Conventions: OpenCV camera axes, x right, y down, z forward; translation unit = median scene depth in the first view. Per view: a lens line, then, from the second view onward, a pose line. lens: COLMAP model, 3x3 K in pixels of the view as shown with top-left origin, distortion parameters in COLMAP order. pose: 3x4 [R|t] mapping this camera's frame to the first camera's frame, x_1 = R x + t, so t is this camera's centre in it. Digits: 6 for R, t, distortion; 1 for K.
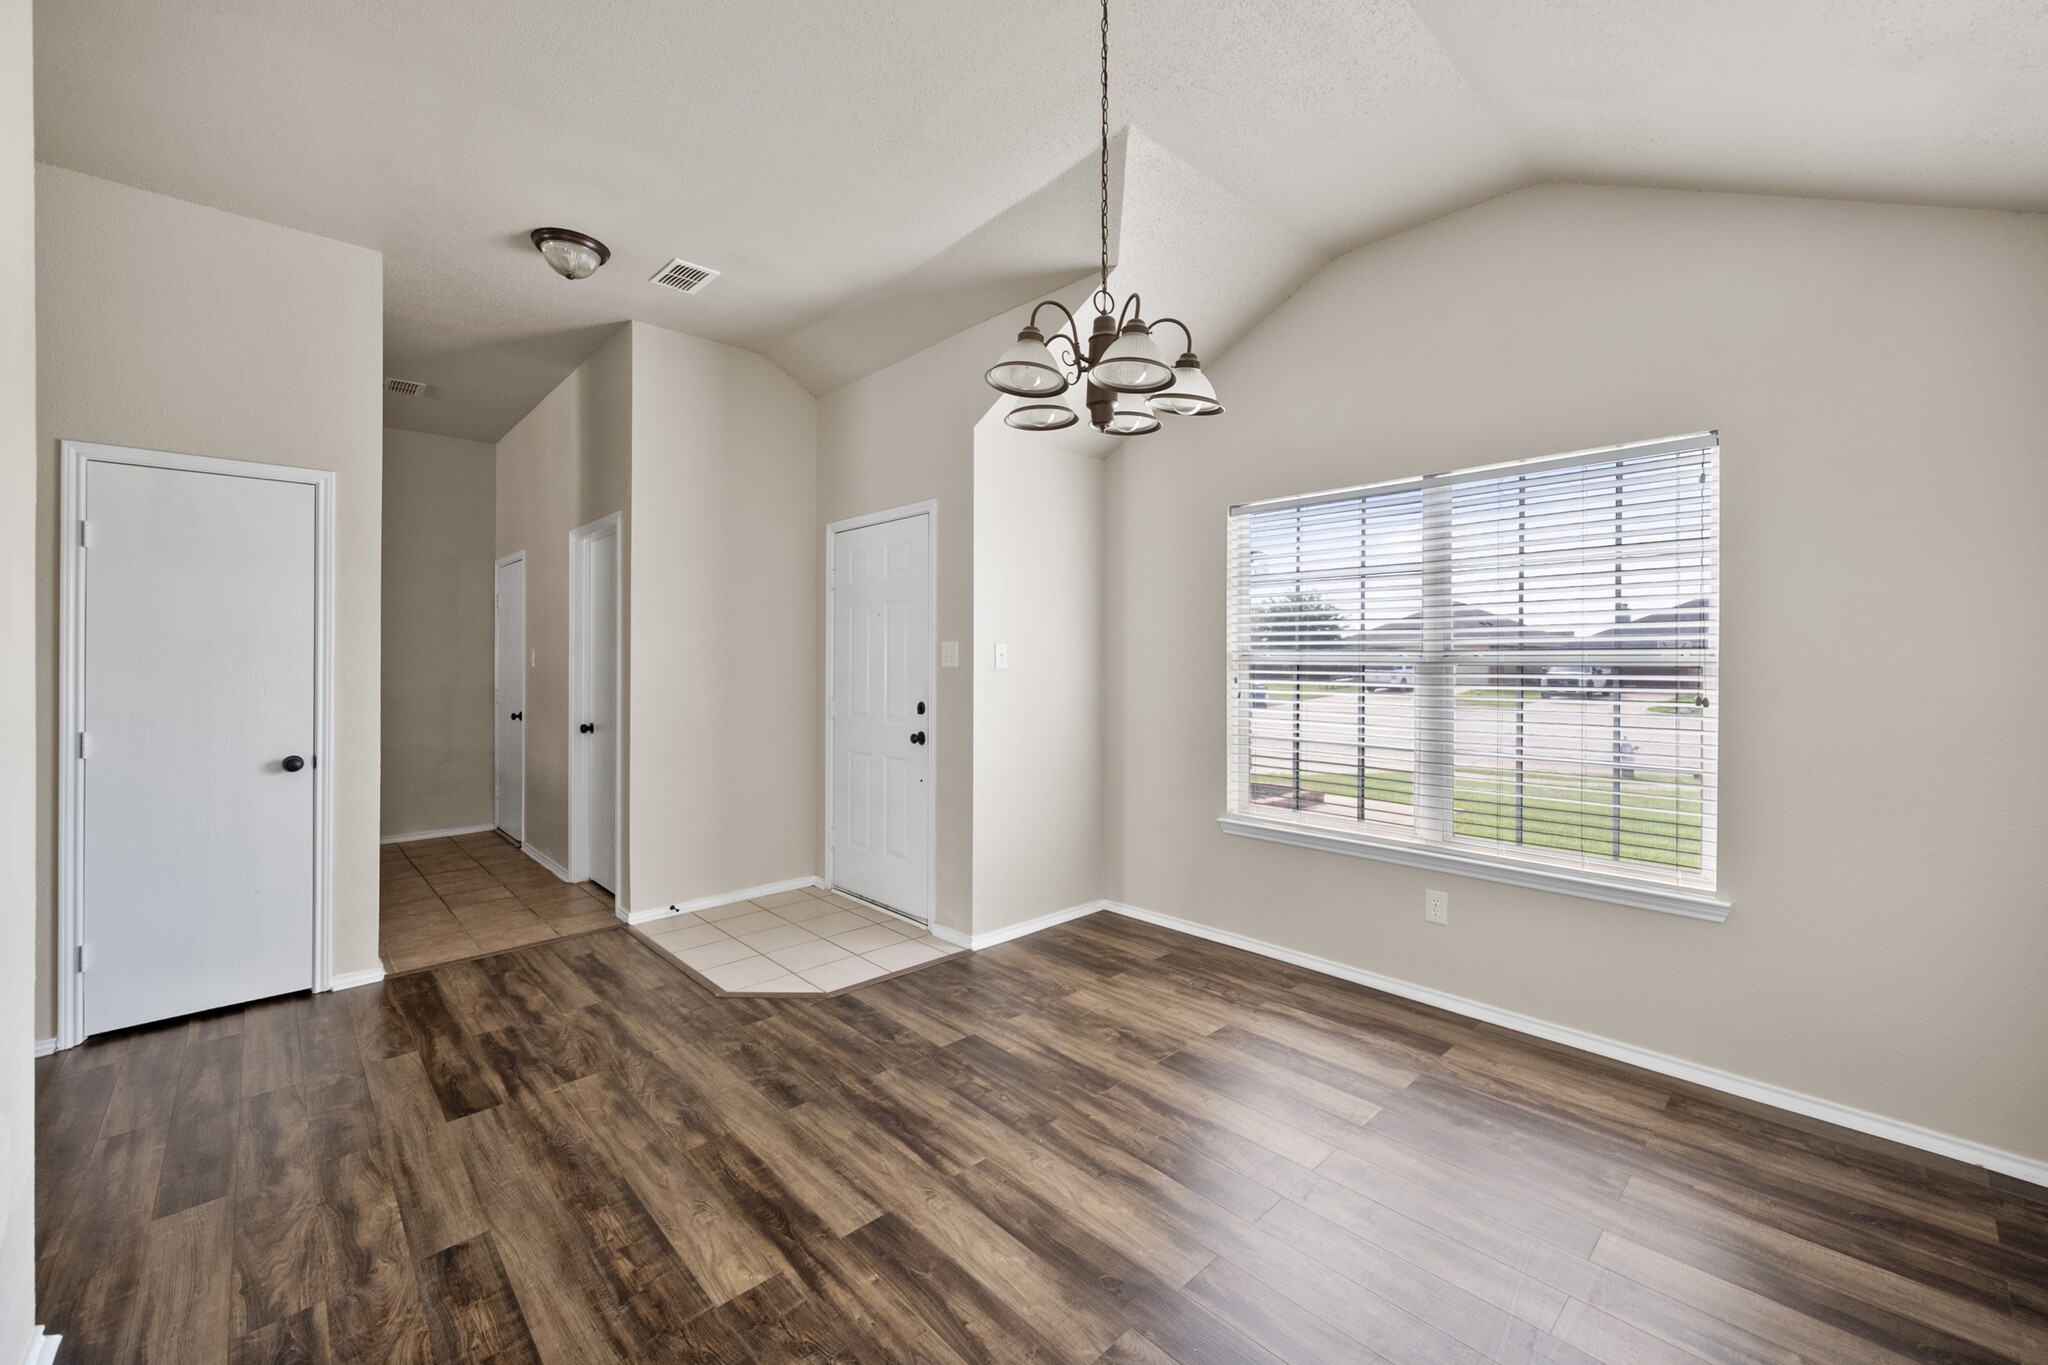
lens RADIAL K [[821.9, 0, 1037.6], [0, 821.9, 651.3], [0, 0, 1]] dist [0.009658, -0.000362]
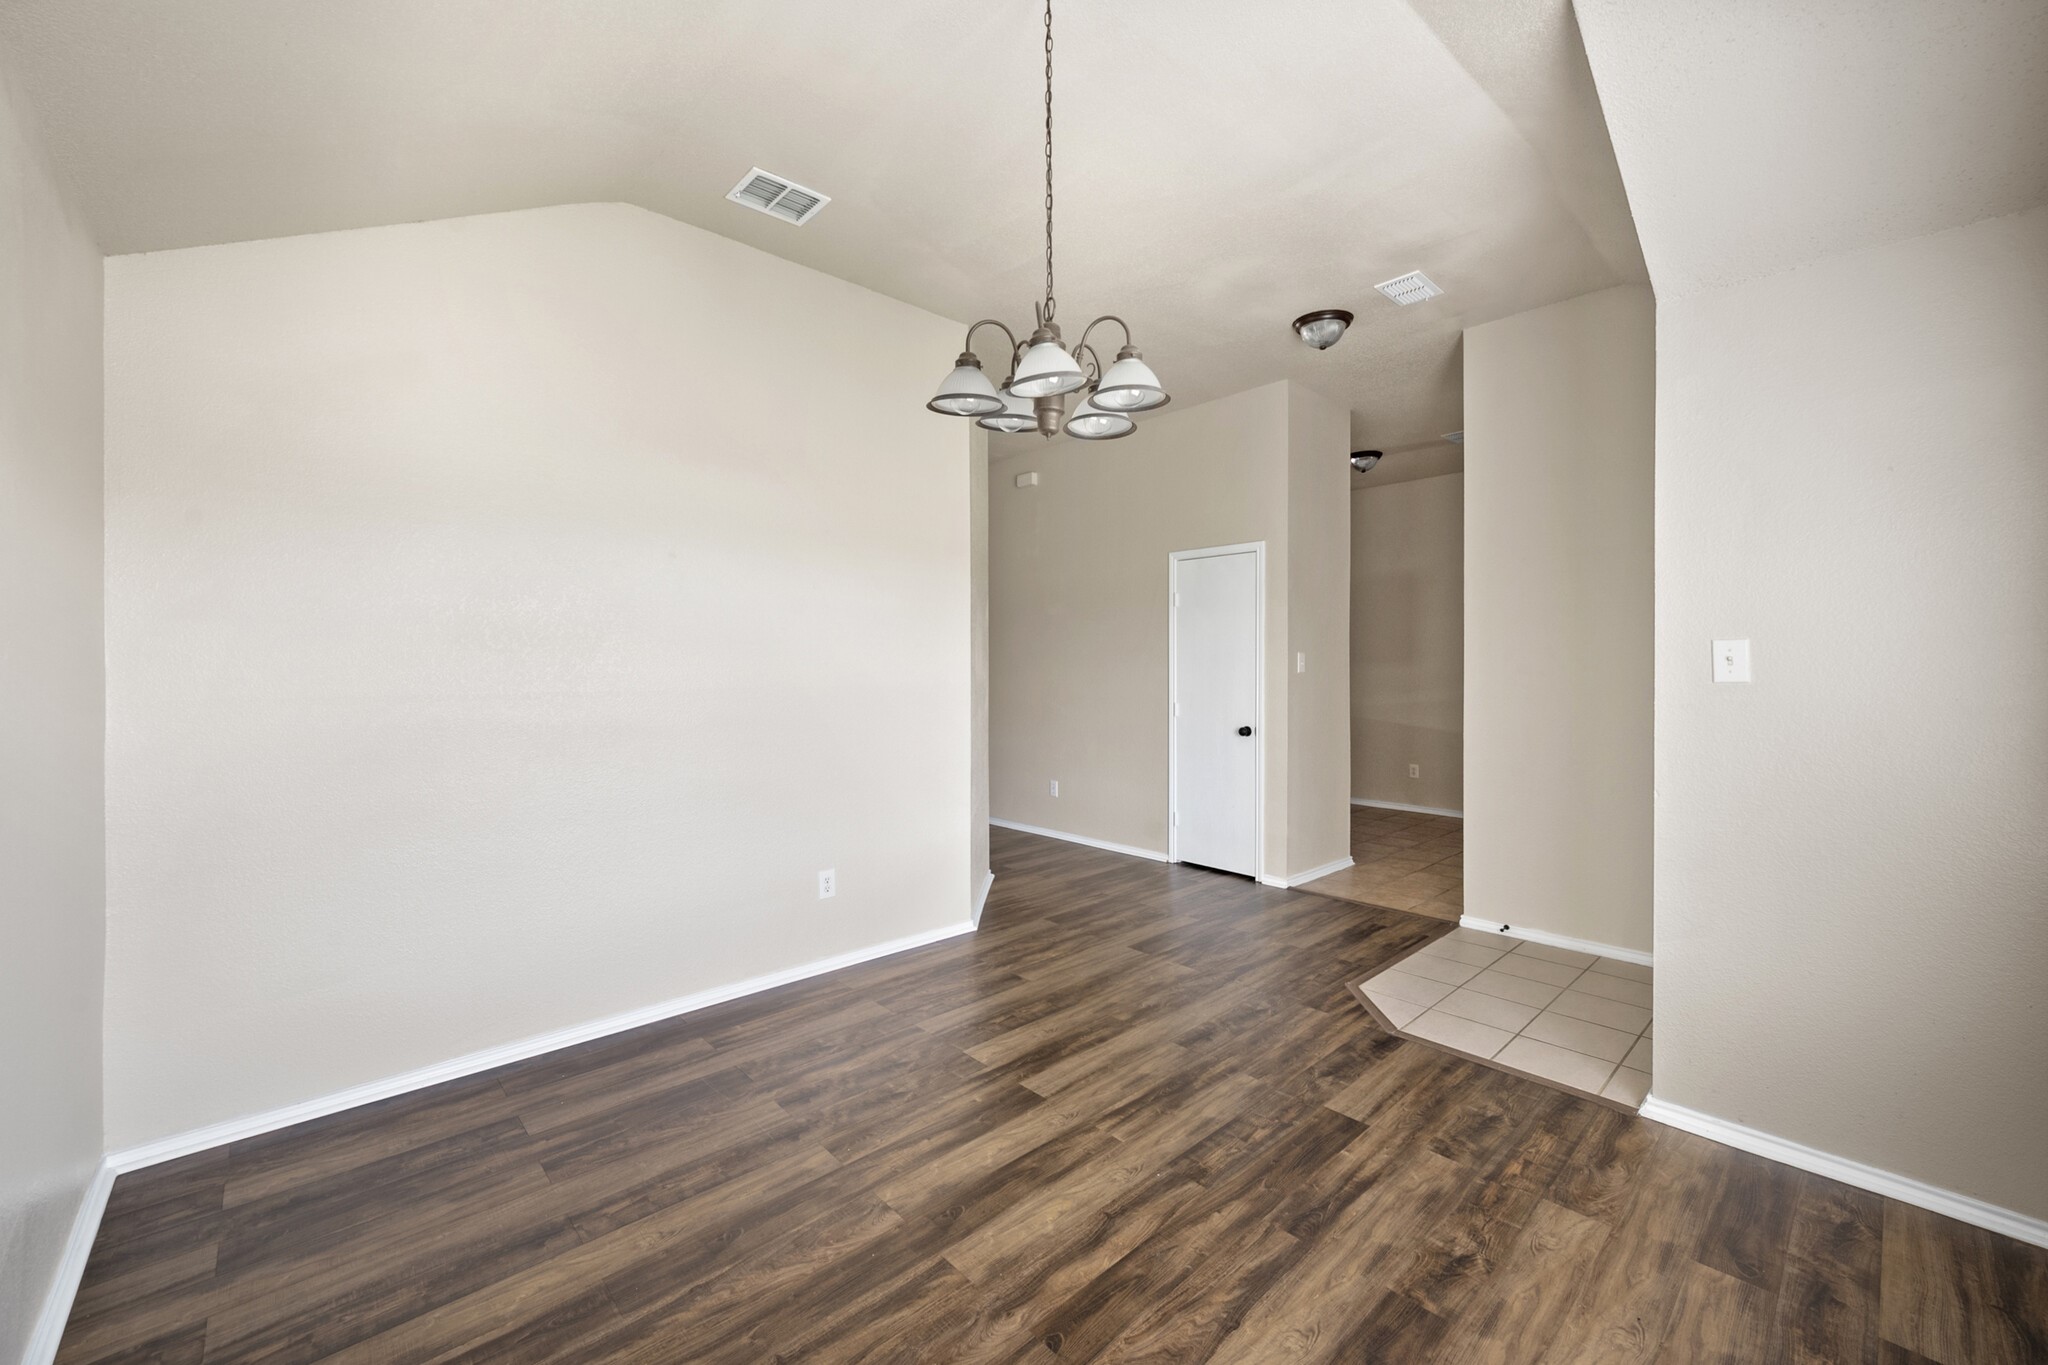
lens RADIAL K [[813.9, 0, 1031.3], [0, 813.9, 675.0], [0, 0, 1]] dist [0.000854, 0.000236]
pose [[-0.013357, 0.012442, -0.999833, 0.832091], [0.006760, 0.999901, 0.012352, 0.009018], [0.999888, -0.006594, -0.013440, 0.779952]]
